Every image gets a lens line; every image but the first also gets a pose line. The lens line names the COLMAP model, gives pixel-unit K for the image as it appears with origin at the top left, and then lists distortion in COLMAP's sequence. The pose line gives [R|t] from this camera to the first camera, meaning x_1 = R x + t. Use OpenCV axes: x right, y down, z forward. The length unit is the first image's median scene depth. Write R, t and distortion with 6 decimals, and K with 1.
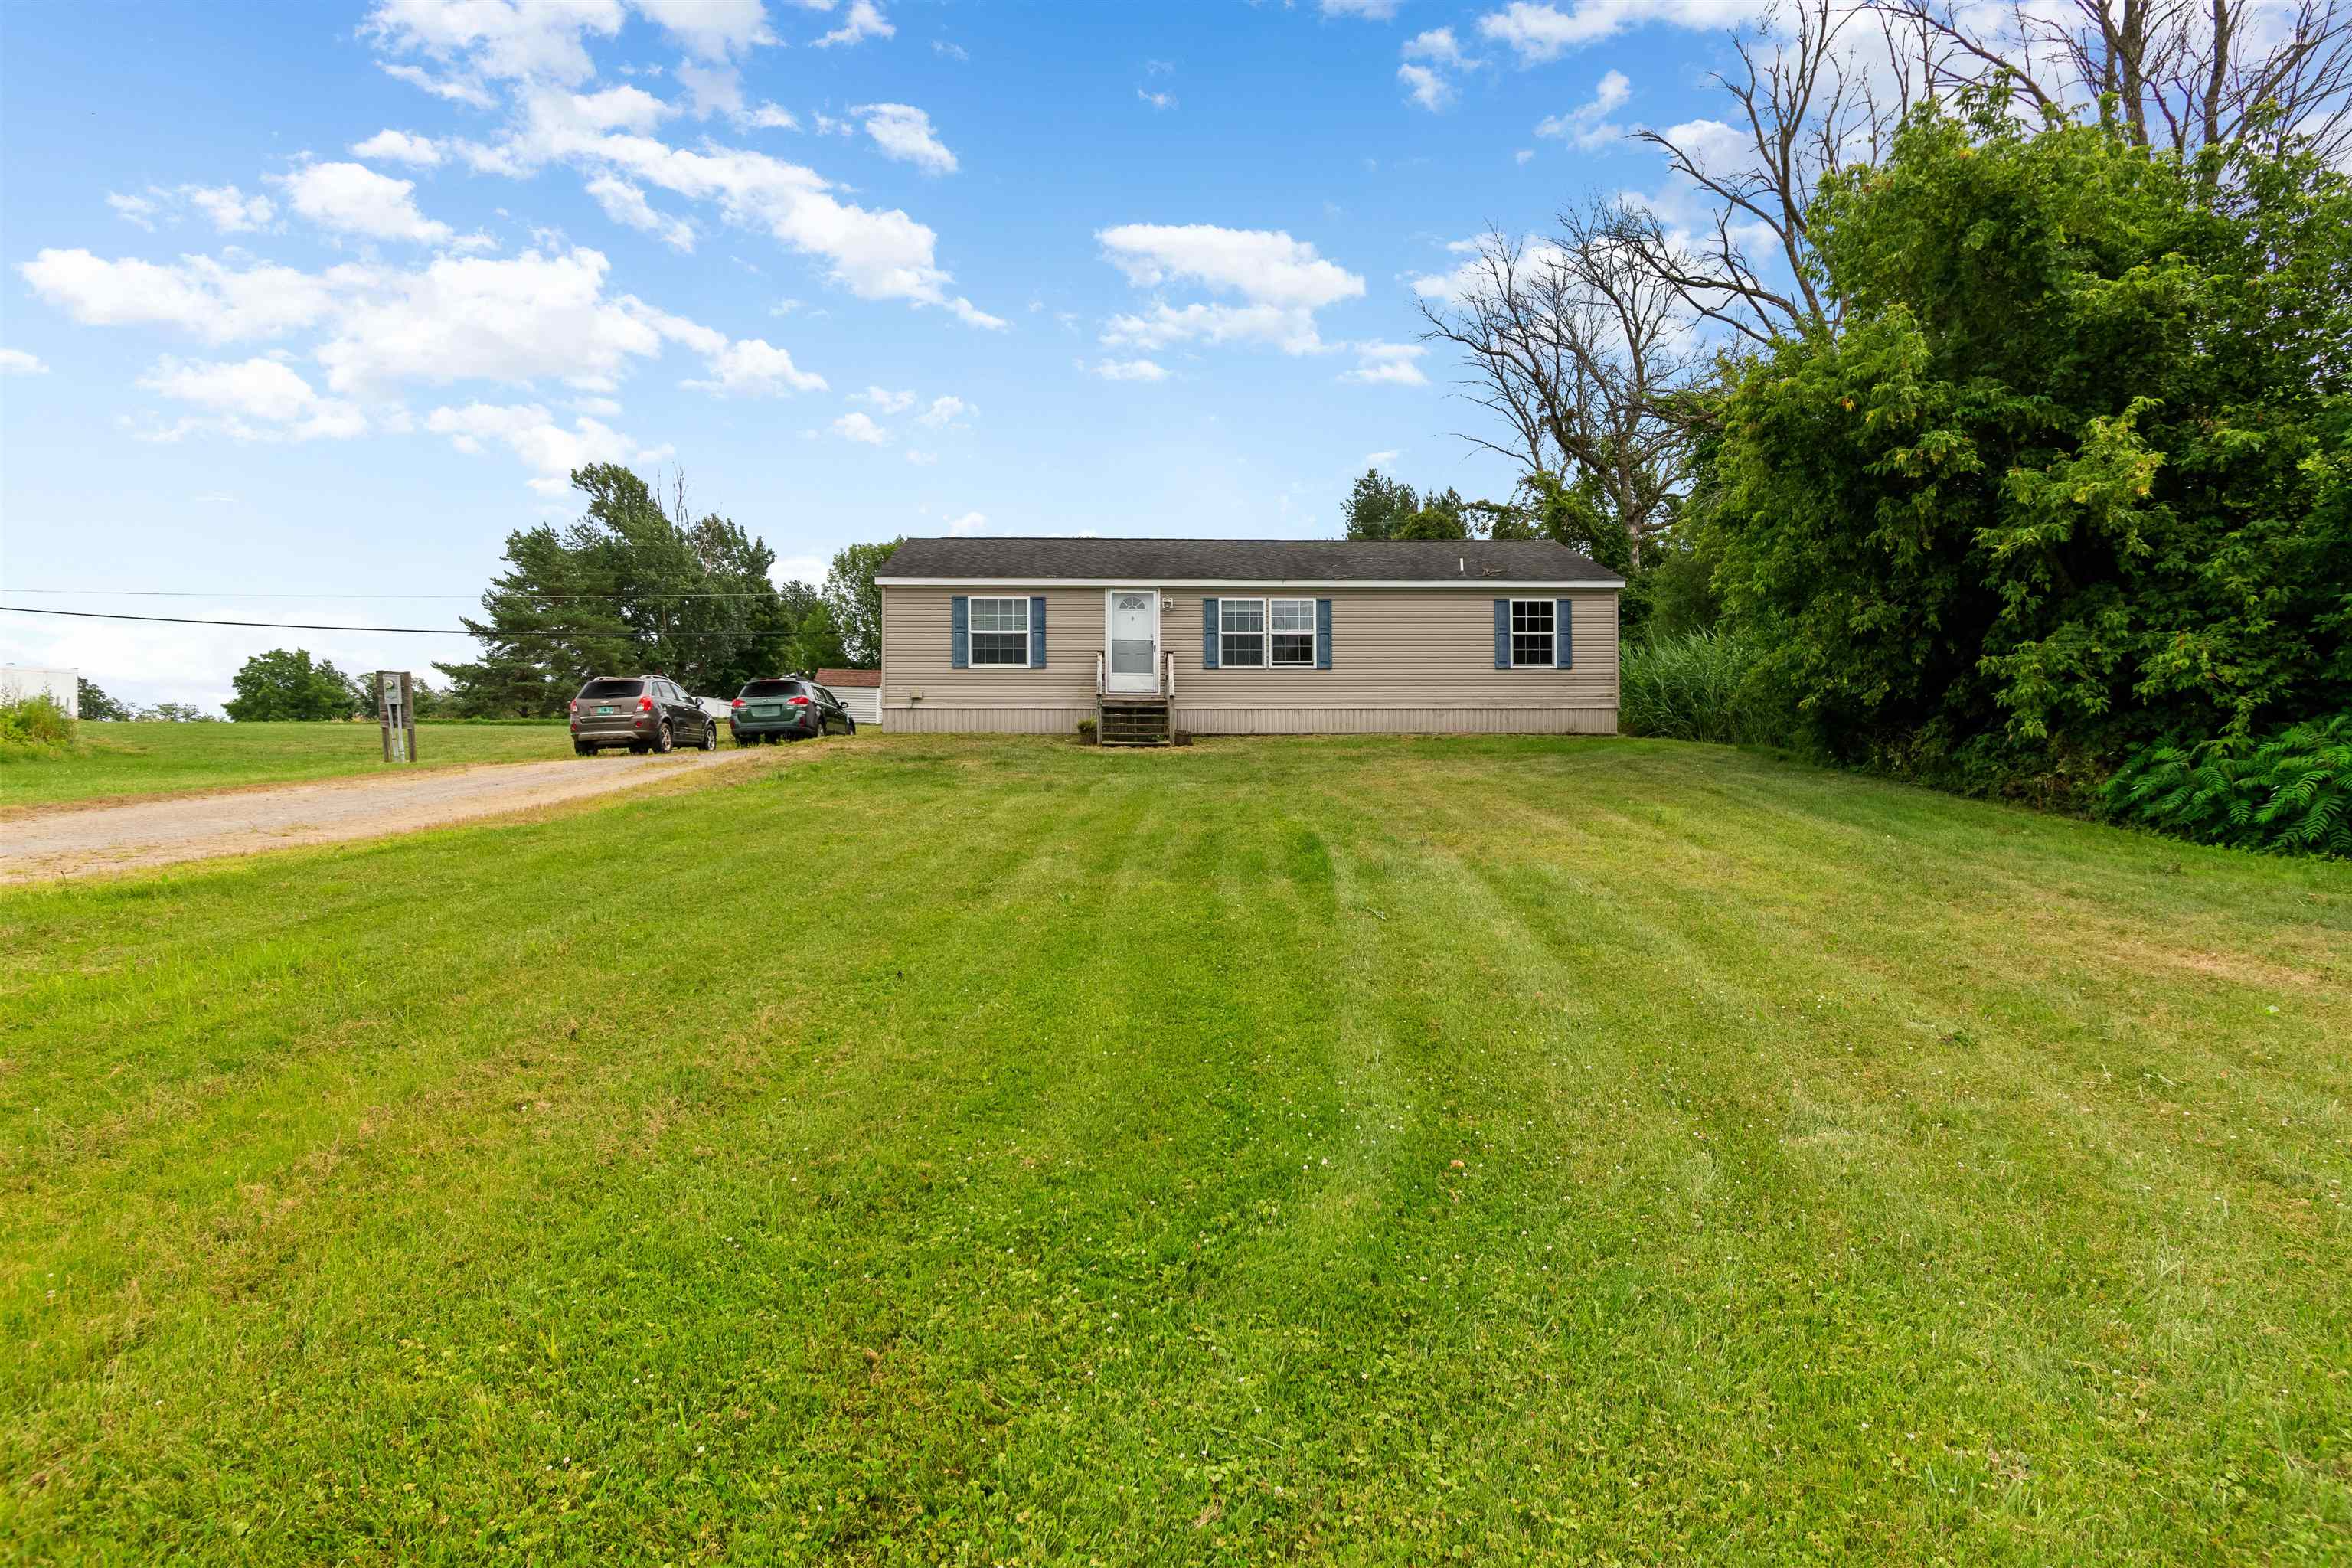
lens RADIAL K [[1236.1, 0, 1182.7], [0, 1236.1, 797.9], [0, 0, 1]] dist [0.003659, 0.000802]
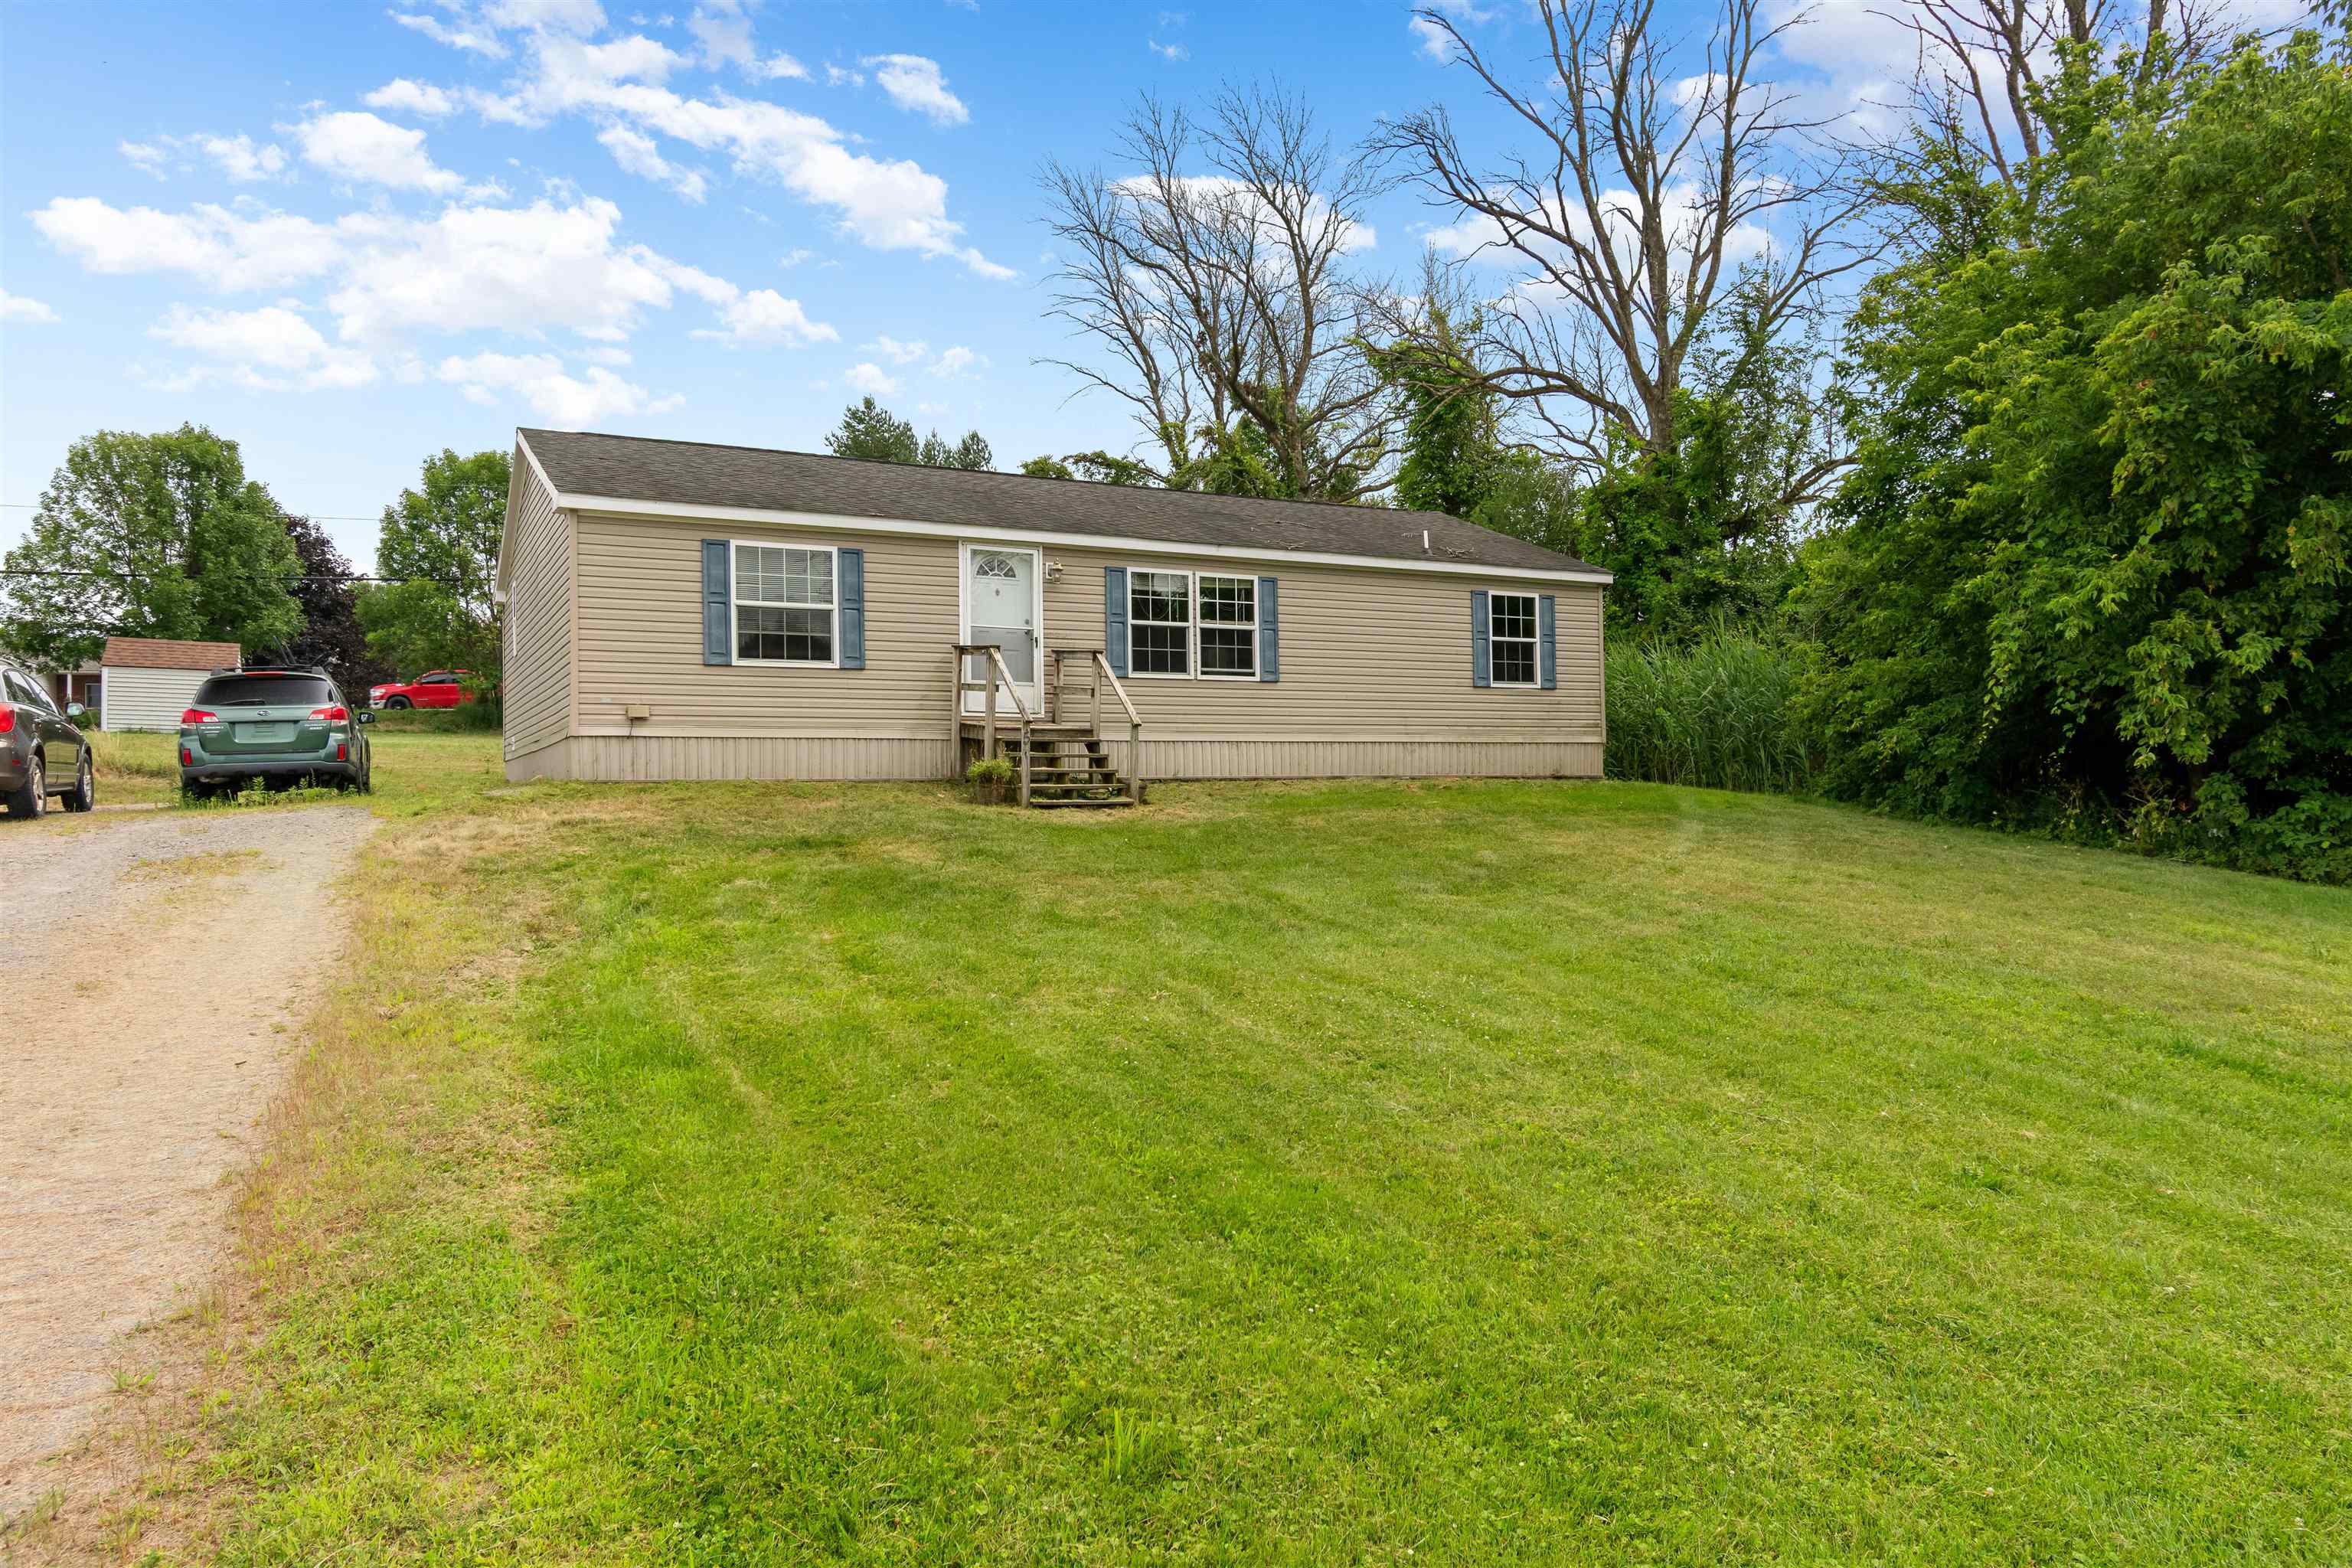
lens RADIAL K [[1516.0, 0, 1199.6], [0, 1516.0, 788.8], [0, 0, 1]] dist [0.002174, 0.000609]
pose [[0.906454, -0.005019, 0.422275, -0.267814], [0.011637, 0.999847, -0.013096, -0.036302], [-0.422144, 0.016784, 0.906373, 0.274943]]
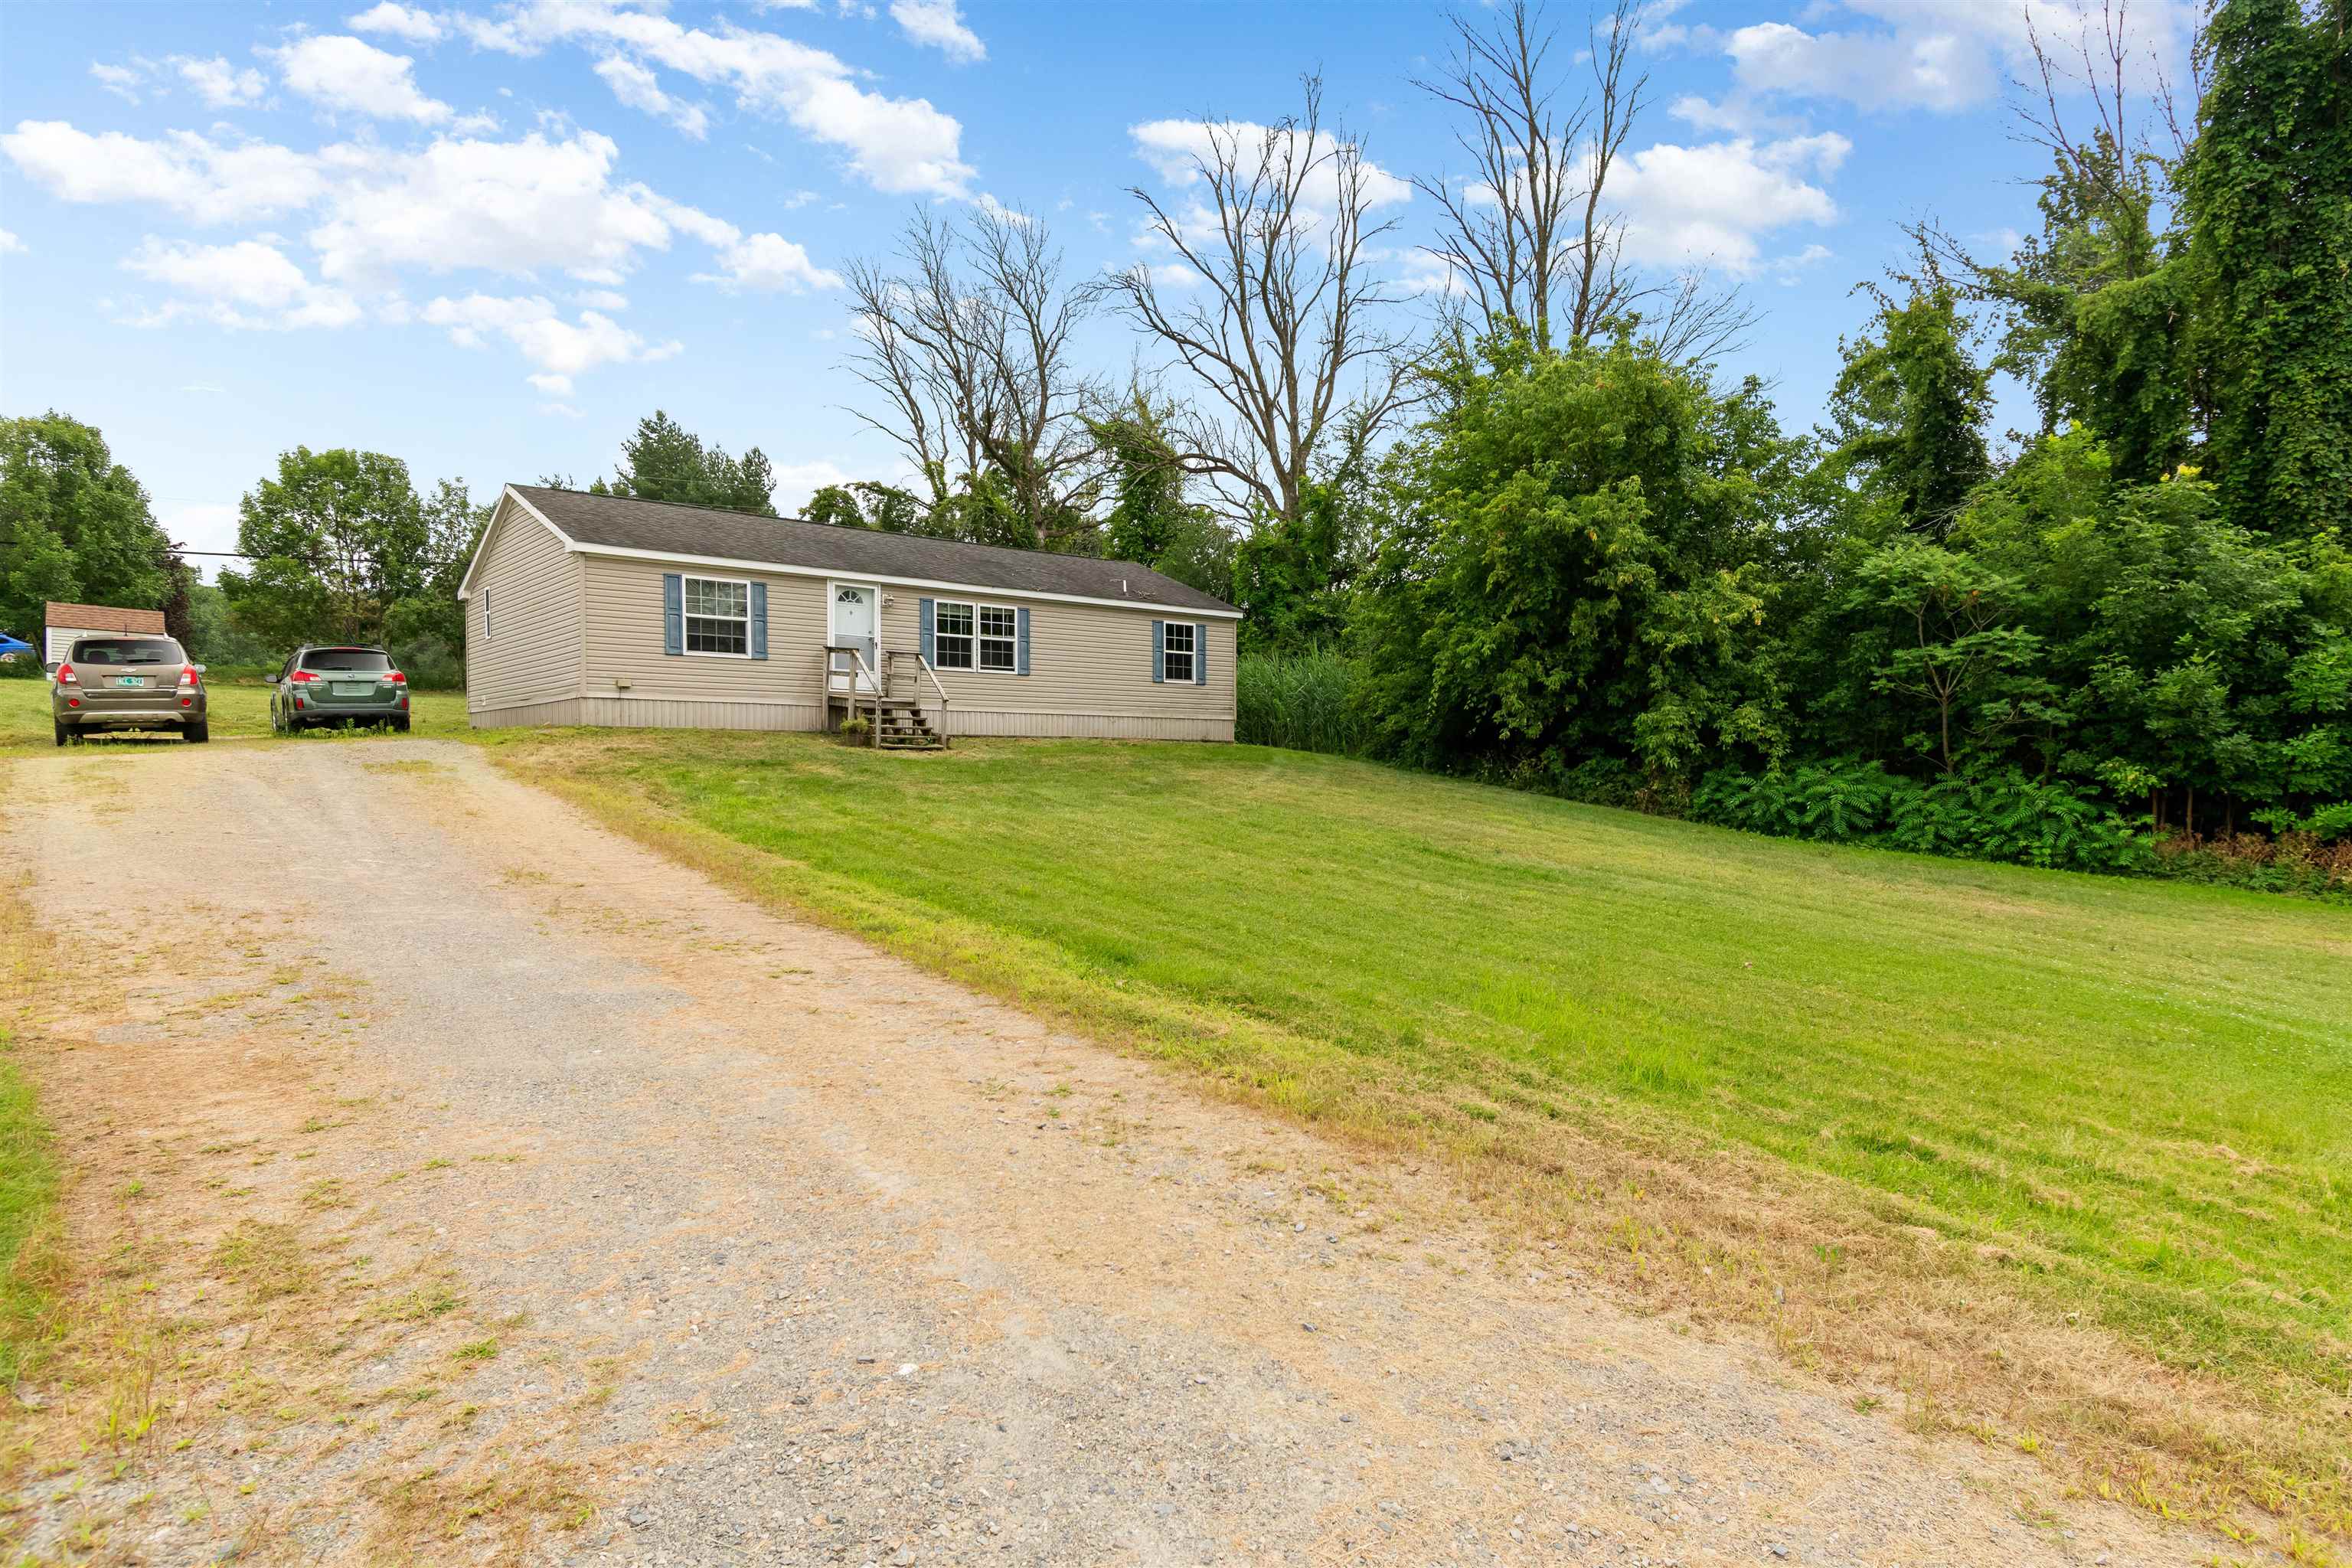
lens RADIAL K [[1290.4, 0, 1201.1], [0, 1290.4, 816.0], [0, 0, 1]] dist [0.001322, -0.002050]
pose [[0.802967, -0.014308, 0.595852, -0.421409], [-0.005781, 0.999478, 0.031790, -0.020495], [-0.595996, -0.028971, 0.802465, 0.027572]]
